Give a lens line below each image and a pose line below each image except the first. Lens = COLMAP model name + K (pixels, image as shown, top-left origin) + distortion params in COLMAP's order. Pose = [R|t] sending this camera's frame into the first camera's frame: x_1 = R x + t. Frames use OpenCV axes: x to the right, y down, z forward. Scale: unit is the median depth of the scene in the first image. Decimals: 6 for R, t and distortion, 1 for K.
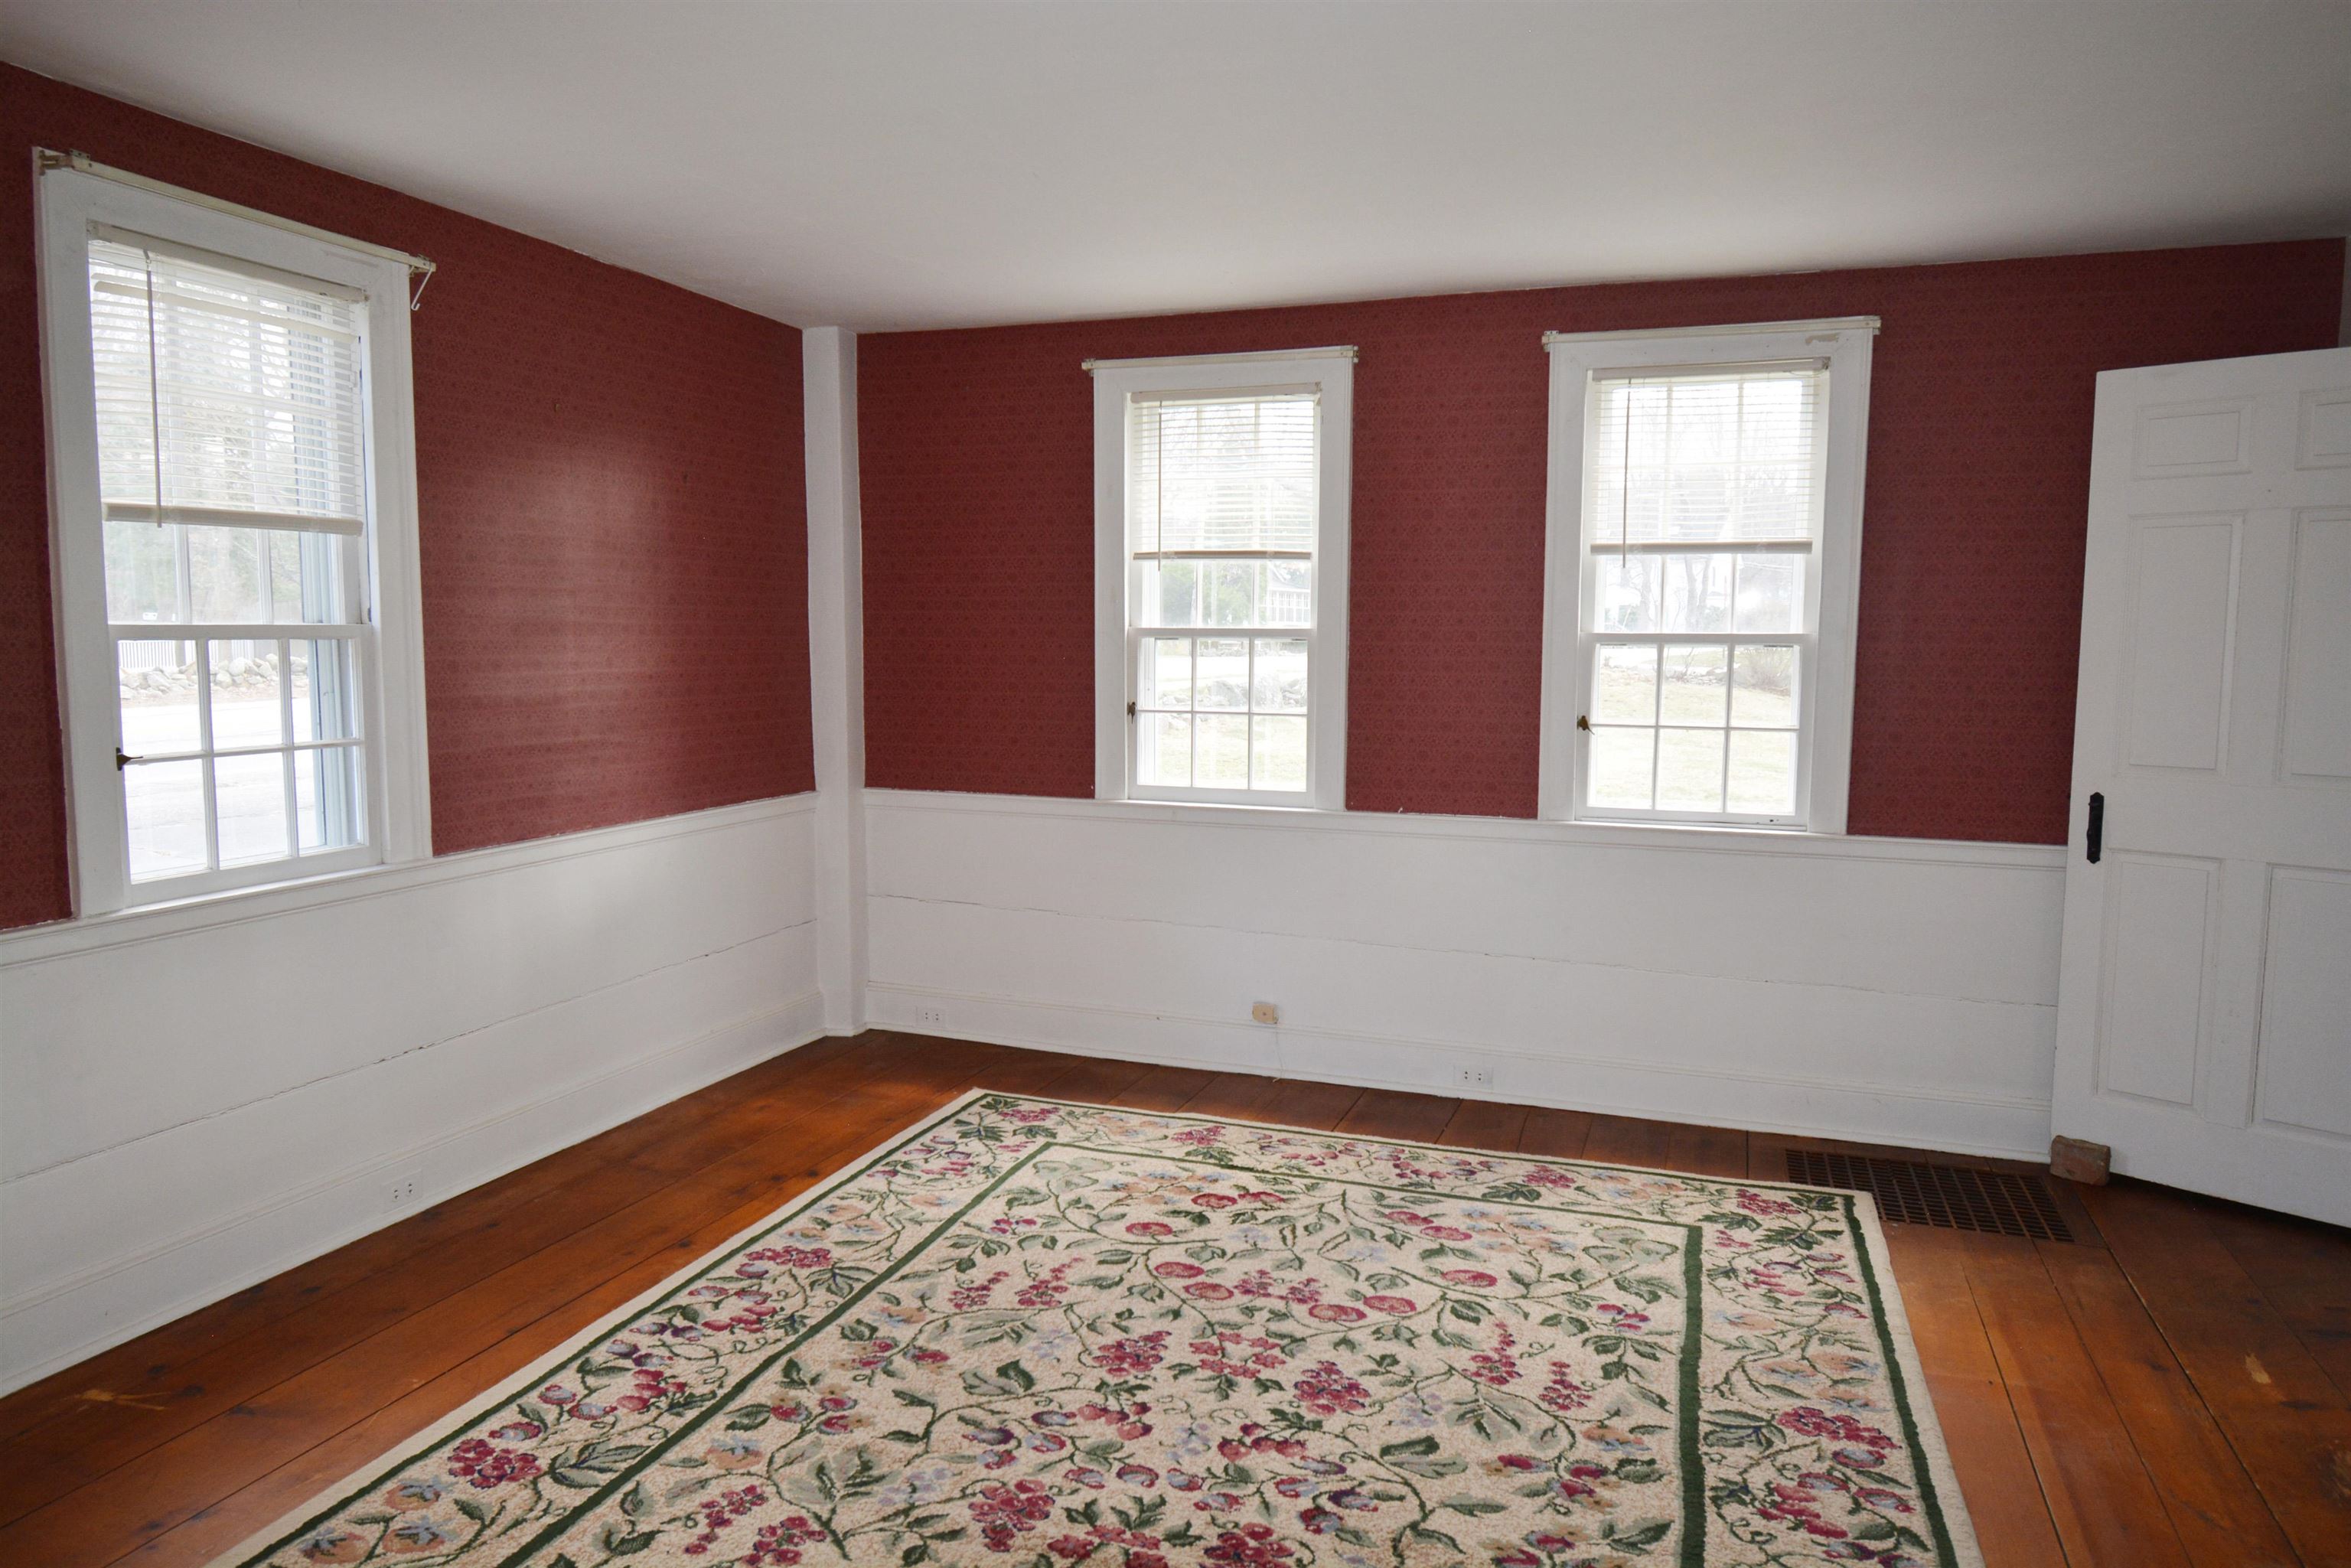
lens RADIAL K [[1515.1, 0, 1176.7], [0, 1515.1, 762.1], [0, 0, 1]] dist [0.009370, -0.011369]
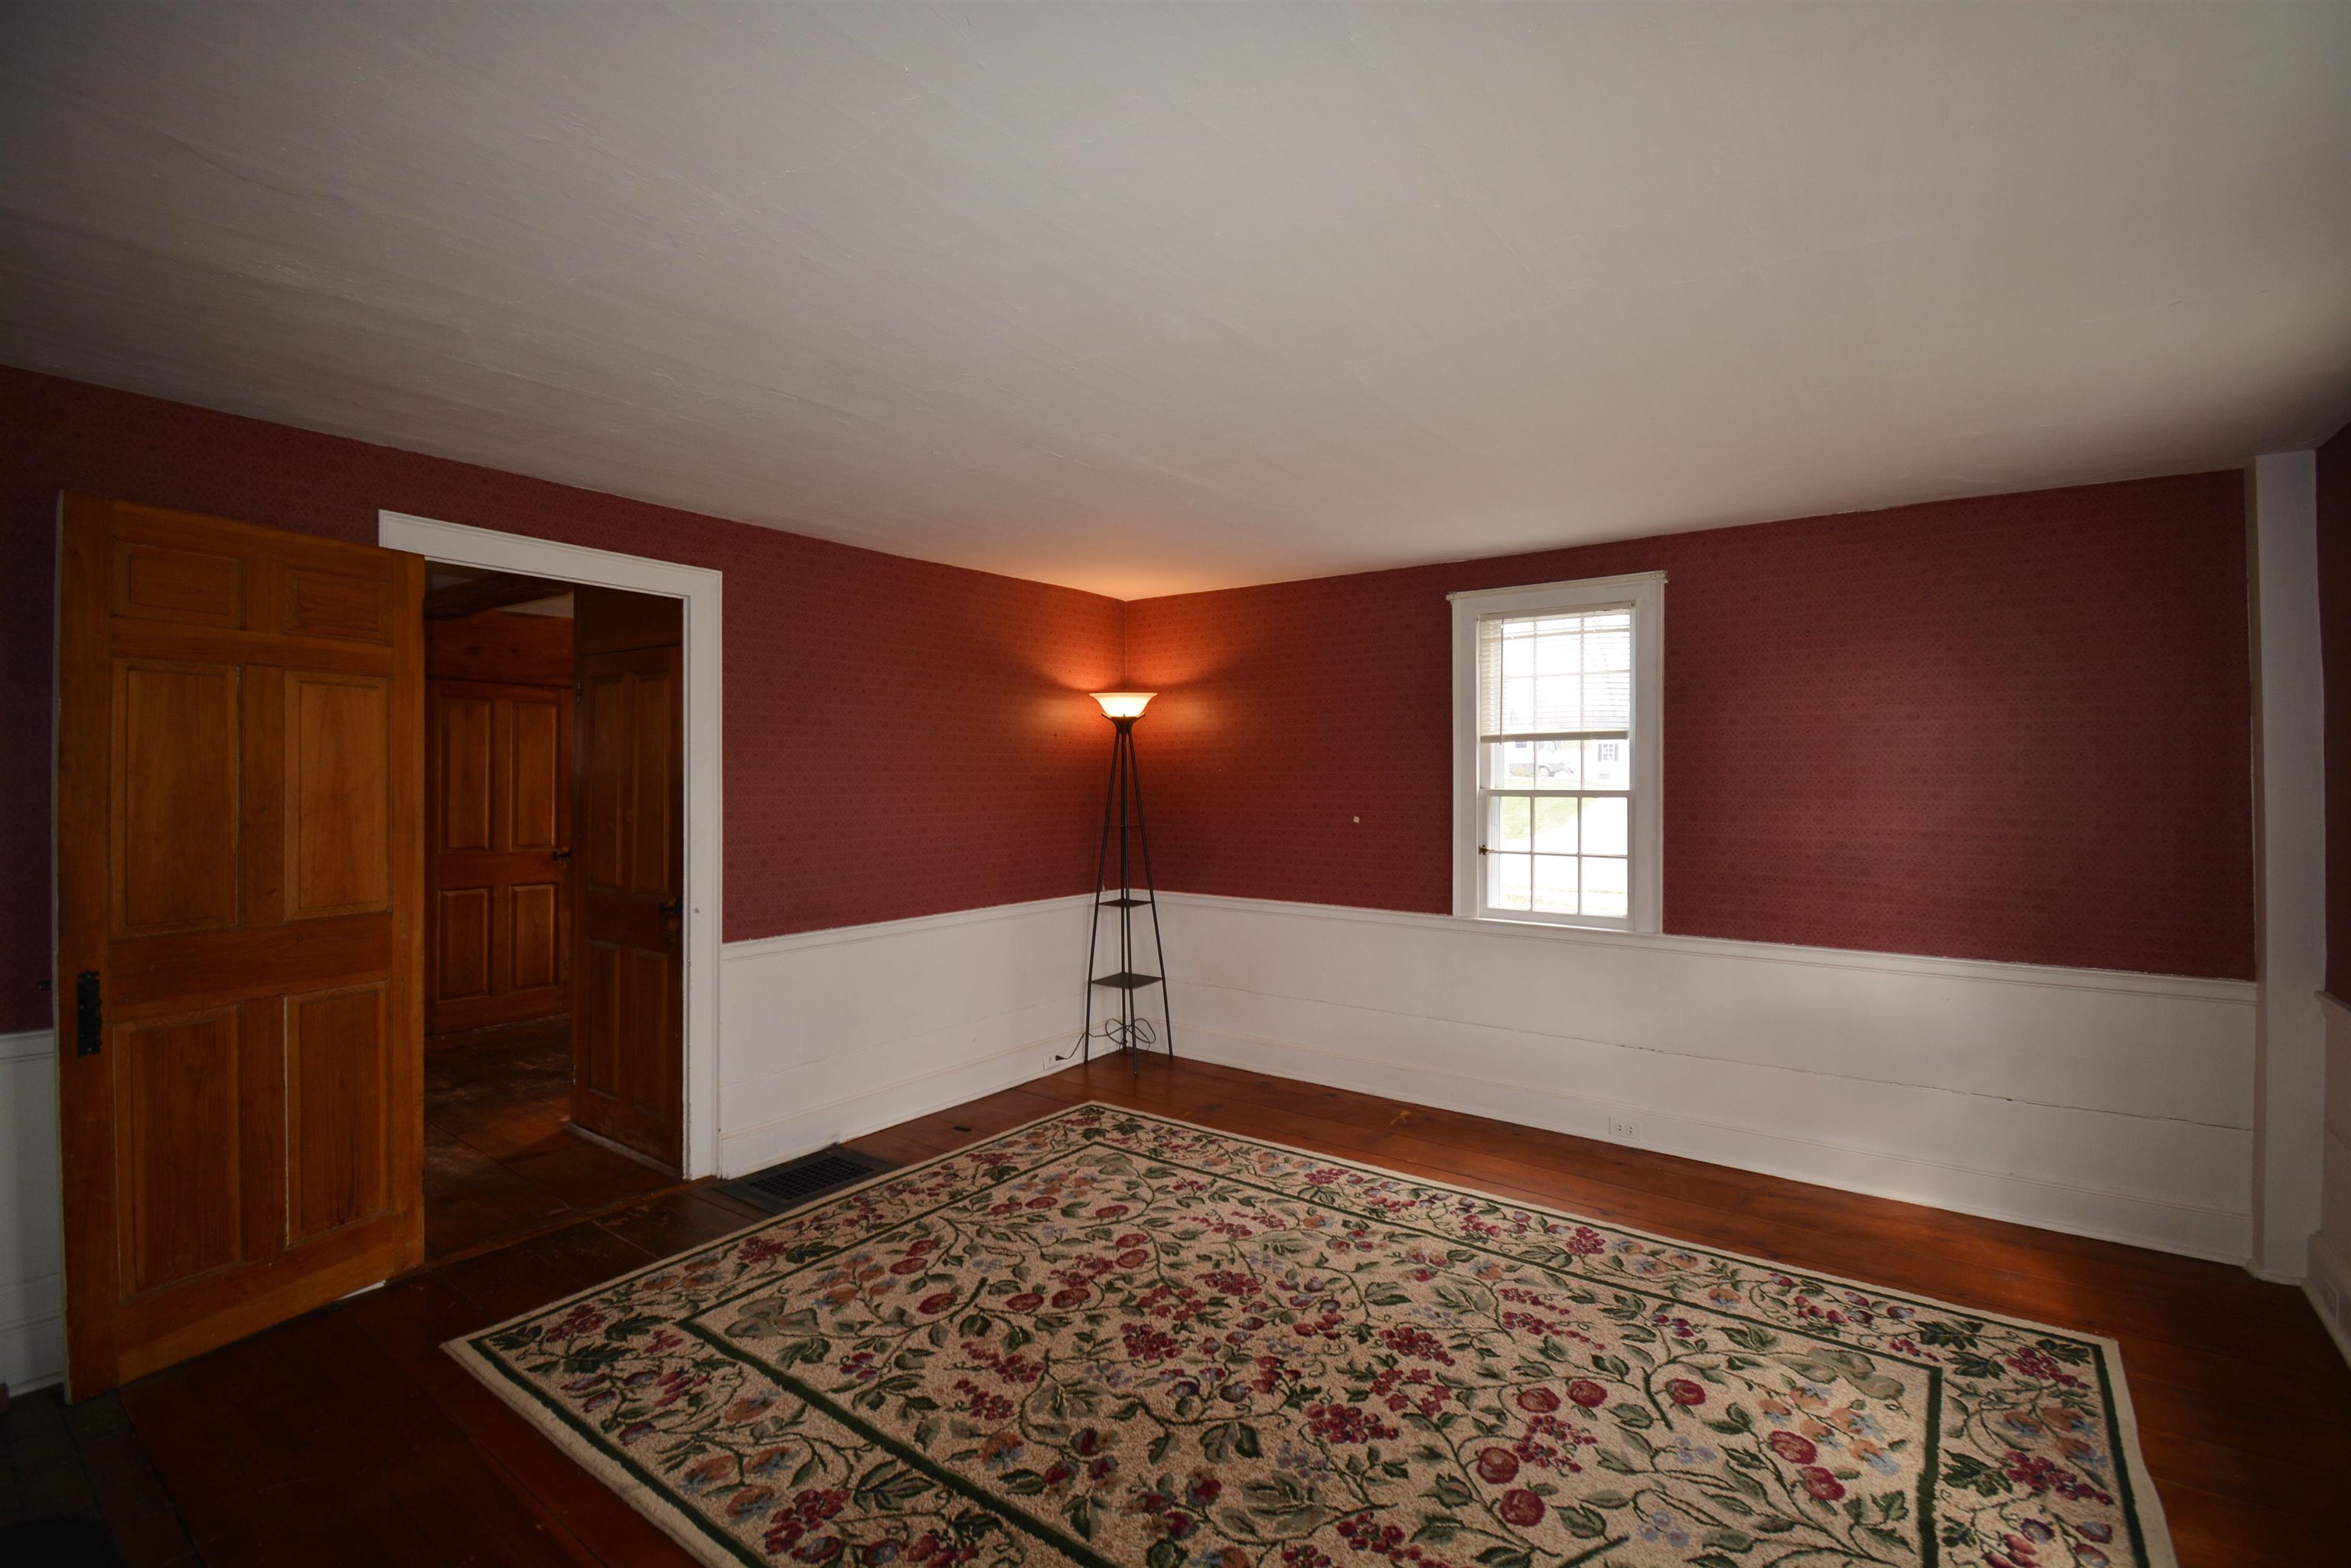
lens RADIAL K [[1039.3, 0, 1182.4], [0, 1039.3, 778.0], [0, 0, 1]] dist [0.006845, -0.018742]
pose [[-0.283248, -0.010326, -0.958991, 0.776434], [-0.092604, 0.995564, 0.016632, -0.078200], [0.954565, 0.093517, -0.282948, 0.890043]]
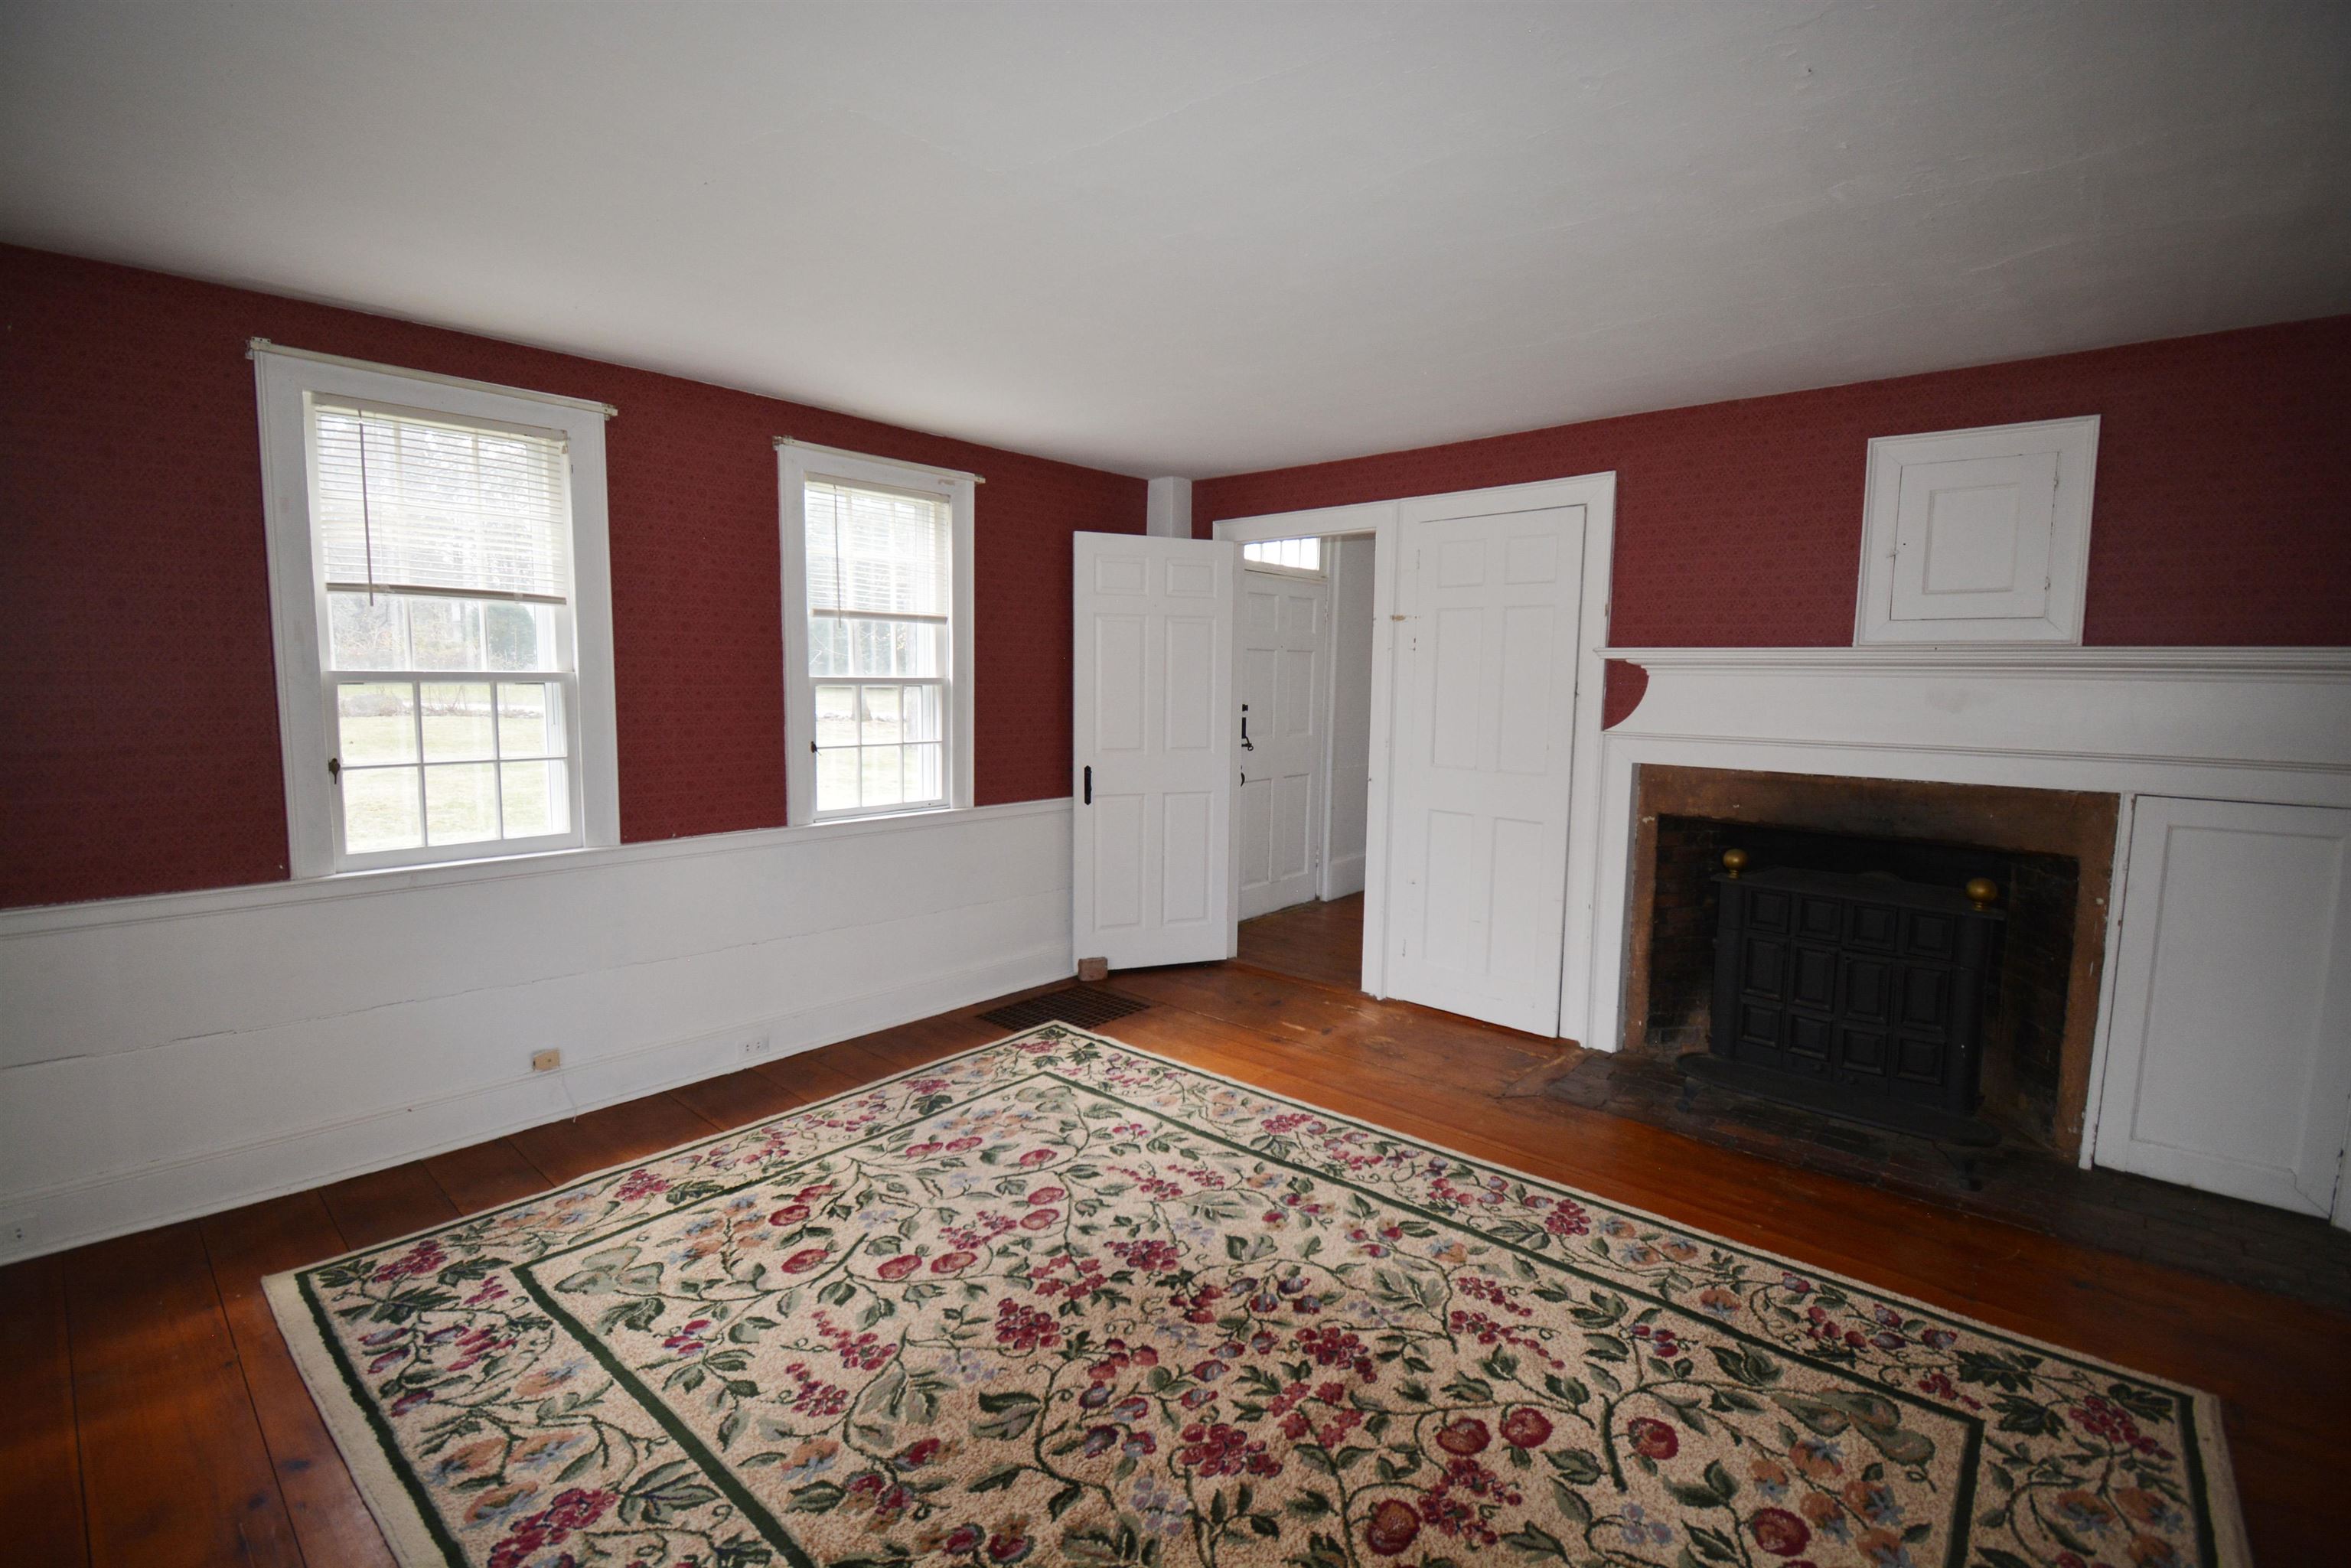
lens RADIAL K [[1039.3, 0, 1173.9], [0, 1039.3, 759.0], [0, 0, 1]] dist [0.006845, -0.018742]
pose [[0.370049, -0.077049, 0.925811, -0.586290], [0.072976, 0.995886, 0.053712, -0.054197], [-0.926141, 0.047686, 0.374150, 0.516884]]
